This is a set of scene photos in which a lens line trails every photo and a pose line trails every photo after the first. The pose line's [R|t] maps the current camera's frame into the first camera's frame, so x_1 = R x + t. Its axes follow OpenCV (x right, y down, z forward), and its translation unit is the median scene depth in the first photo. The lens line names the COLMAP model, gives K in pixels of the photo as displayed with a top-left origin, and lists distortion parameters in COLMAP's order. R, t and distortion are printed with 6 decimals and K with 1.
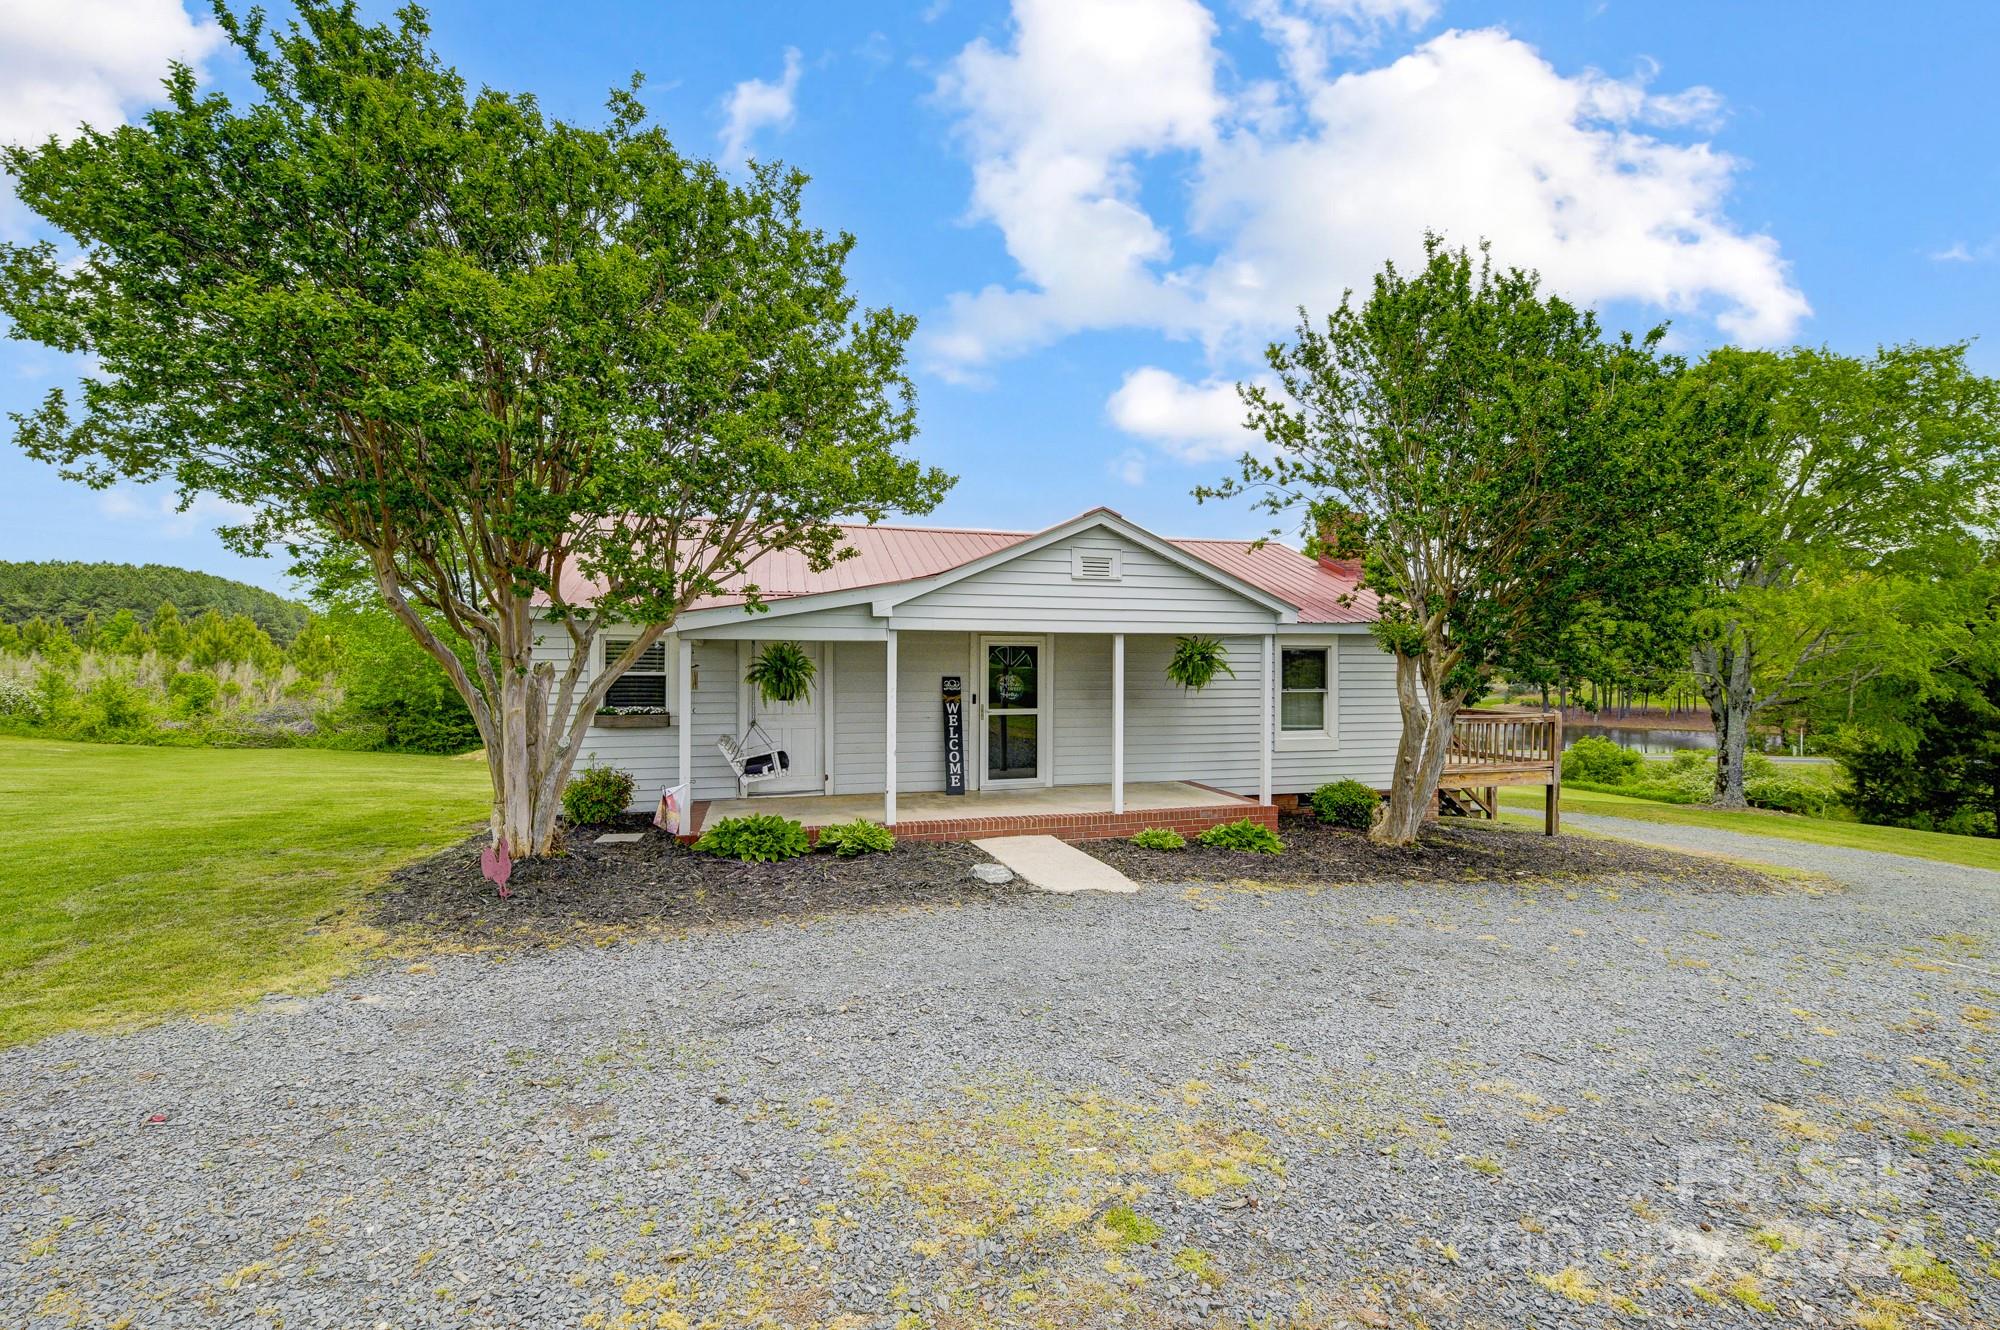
lens RADIAL K [[868.8, 0, 1005.0], [0, 868.8, 661.8], [0, 0, 1]] dist [-0.013700, -0.000448]
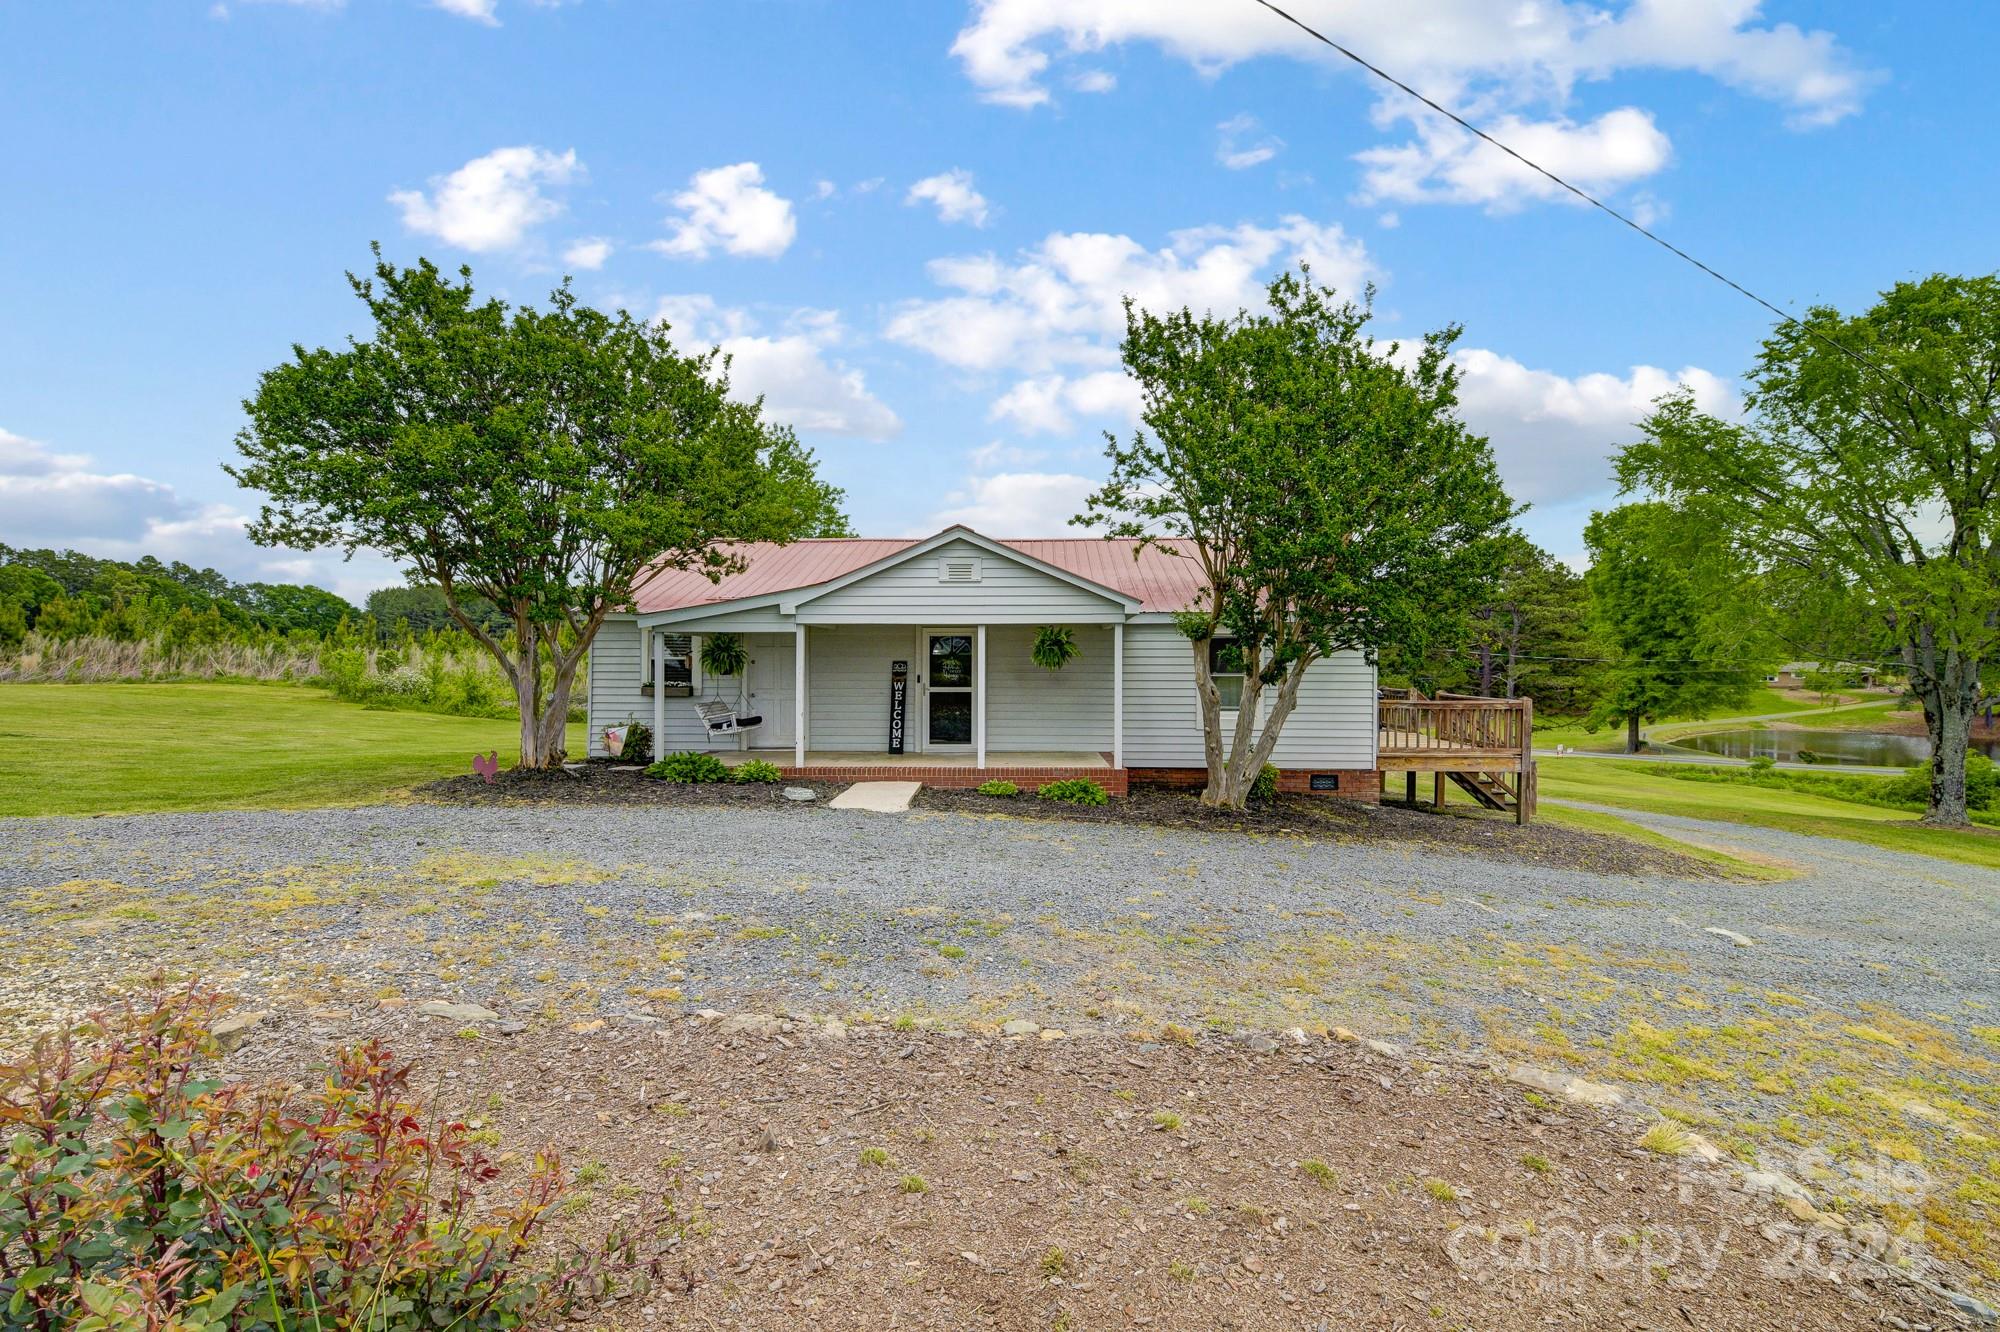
lens RADIAL K [[883.3, 0, 1004.9], [0, 883.3, 662.7], [0, 0, 1]] dist [-0.013675, -0.000665]
pose [[0.951525, -0.000791, -0.307570, 0.529156], [0.001624, 0.999996, 0.002453, 0.018561], [0.307567, -0.002833, 0.951522, -0.188683]]
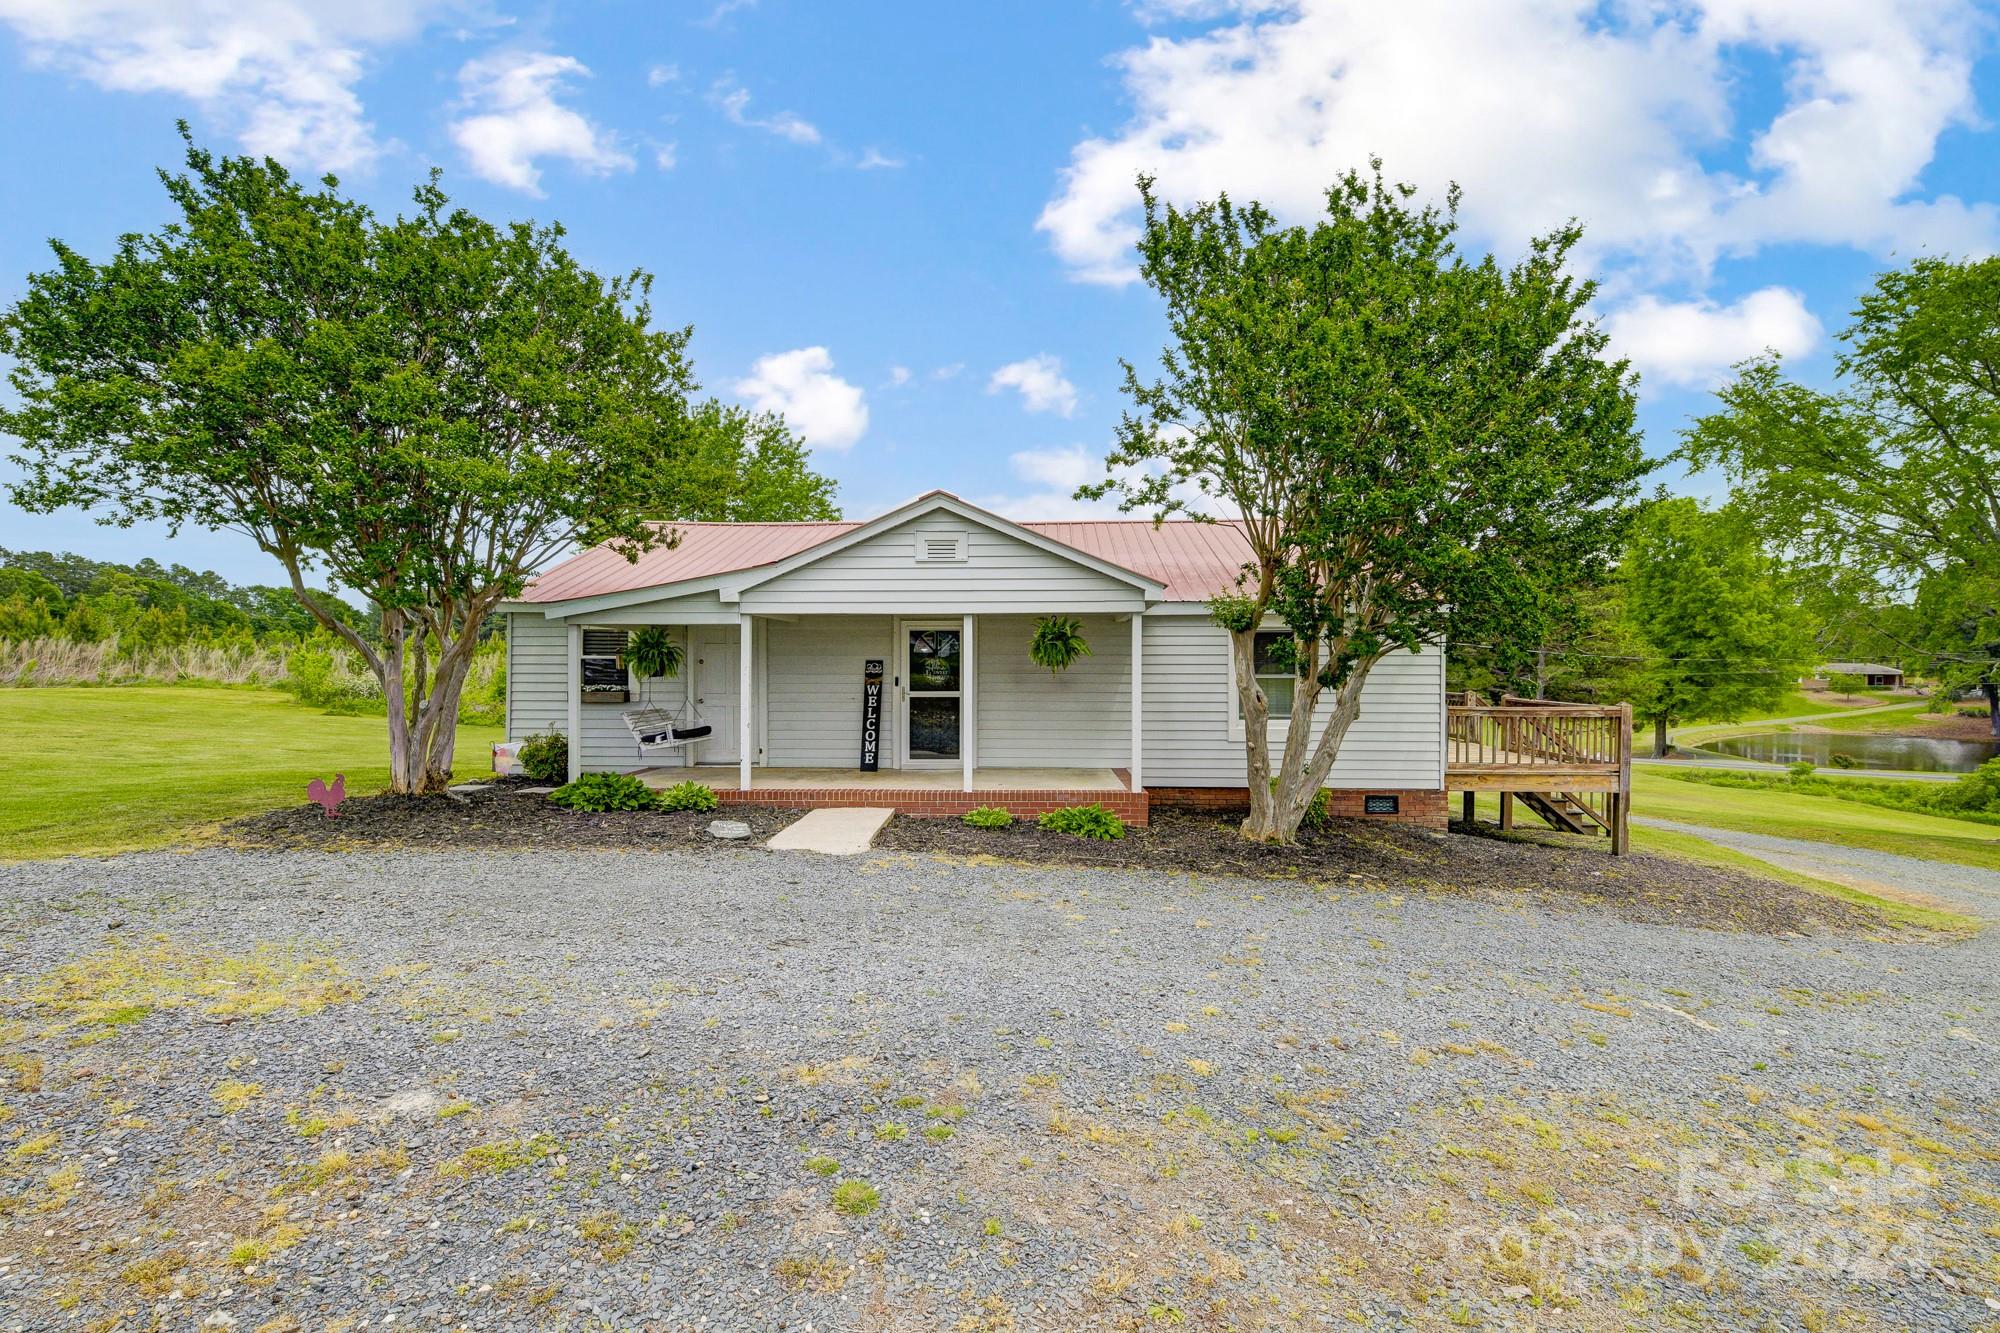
lens RADIAL K [[885.3, 0, 1006.2], [0, 885.3, 663.9], [0, 0, 1]] dist [-0.010128, -0.004832]
pose [[0.949640, -0.002293, -0.313334, 0.475544], [0.002730, 0.999996, 0.000955, 0.023419], [0.313331, -0.001762, 0.949642, 0.030997]]
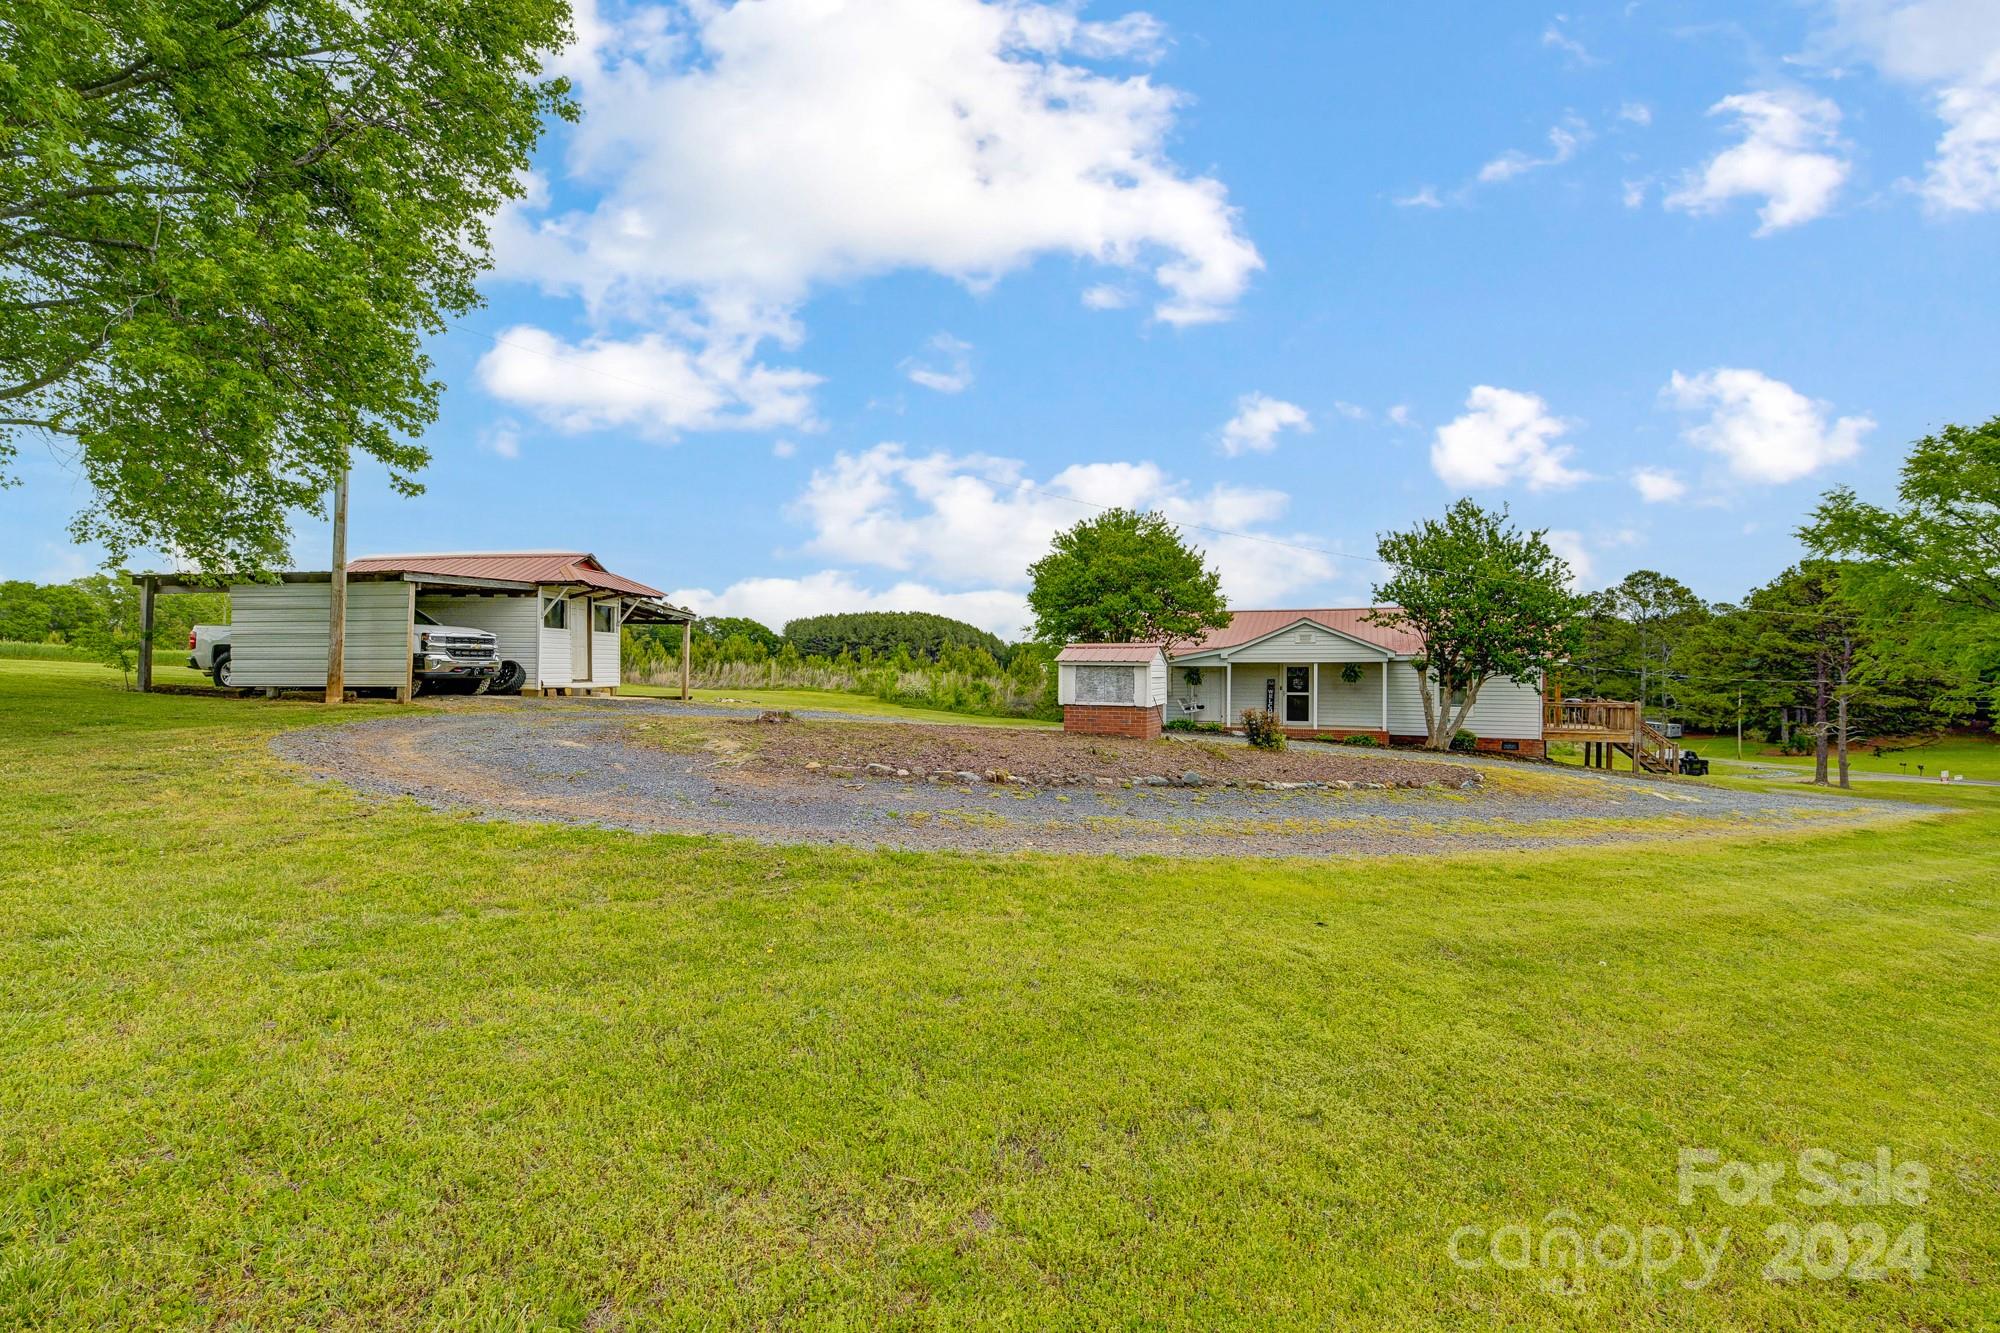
lens RADIAL K [[868.8, 0, 1005.0], [0, 868.8, 663.3], [0, 0, 1]] dist [-0.013700, -0.000448]
pose [[0.787330, -0.008314, -0.616476, 0.983726], [-0.002787, 0.999851, -0.017043, 0.017869], [0.616526, 0.015136, 0.787189, -1.630373]]
